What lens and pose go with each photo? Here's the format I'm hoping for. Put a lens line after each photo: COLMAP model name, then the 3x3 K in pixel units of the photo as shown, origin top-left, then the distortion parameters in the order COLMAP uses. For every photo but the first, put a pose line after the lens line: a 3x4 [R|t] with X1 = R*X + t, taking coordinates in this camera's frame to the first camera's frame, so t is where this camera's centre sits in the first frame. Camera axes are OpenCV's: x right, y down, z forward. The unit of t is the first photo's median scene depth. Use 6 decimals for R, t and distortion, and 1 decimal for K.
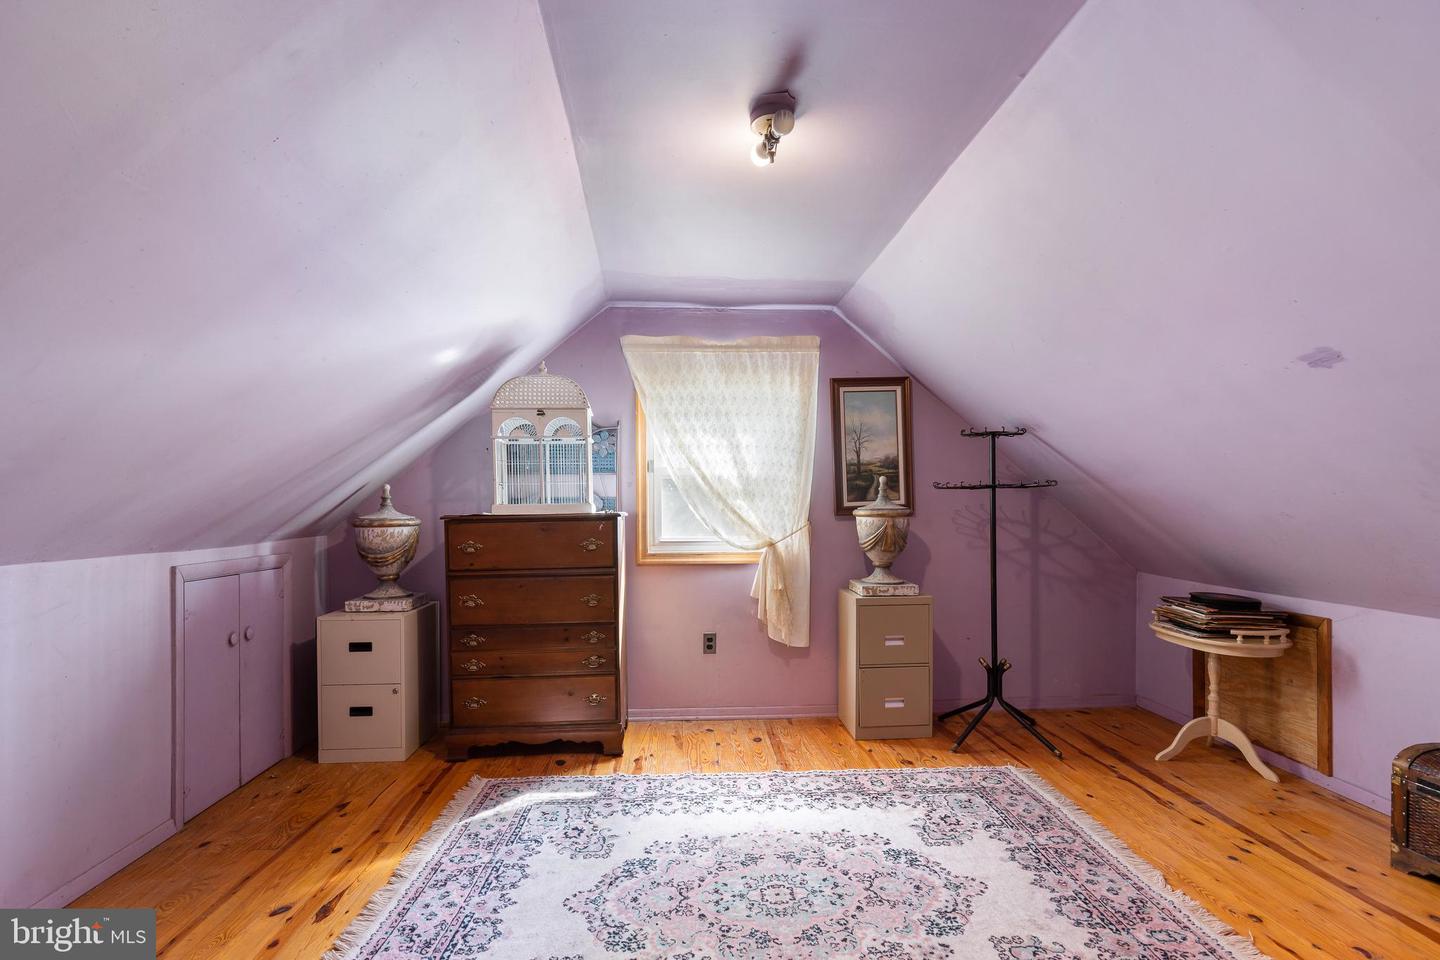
lens RADIAL K [[650.6, 0, 719.7], [0, 650.6, 535.6], [0, 0, 1]] dist [0.005287, 0.001696]
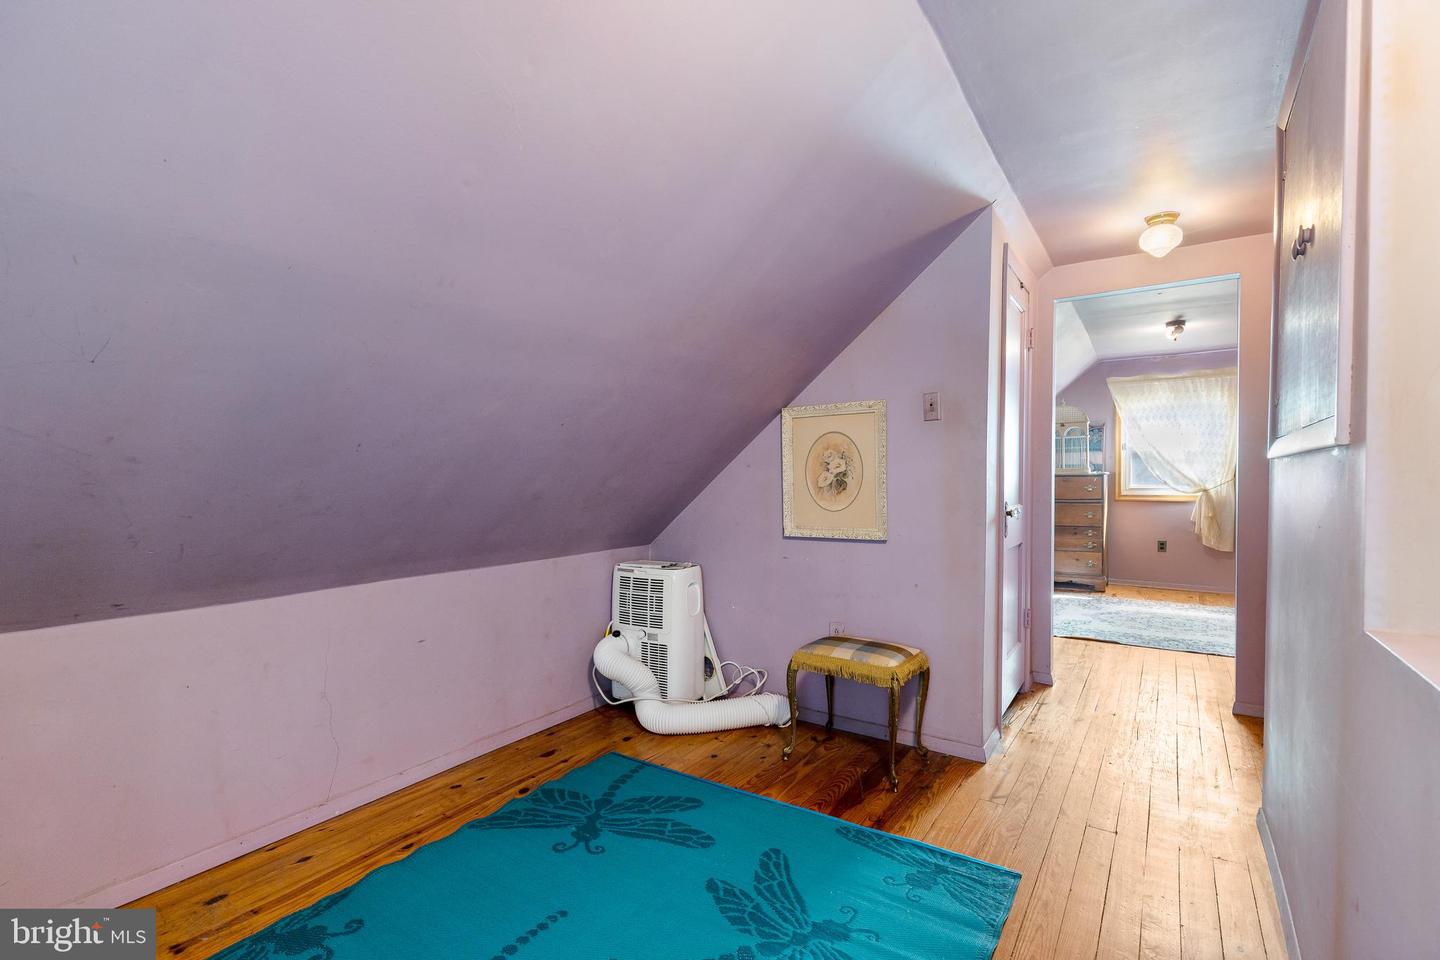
lens RADIAL K [[650.6, 0, 724.2], [0, 650.6, 484.6], [0, 0, 1]] dist [0.005287, 0.001696]
pose [[0.787560, 0.013044, -0.616100, 0.142333], [-0.007499, 0.999905, 0.011584, -0.012512], [0.616192, -0.004503, 0.787583, -1.160629]]
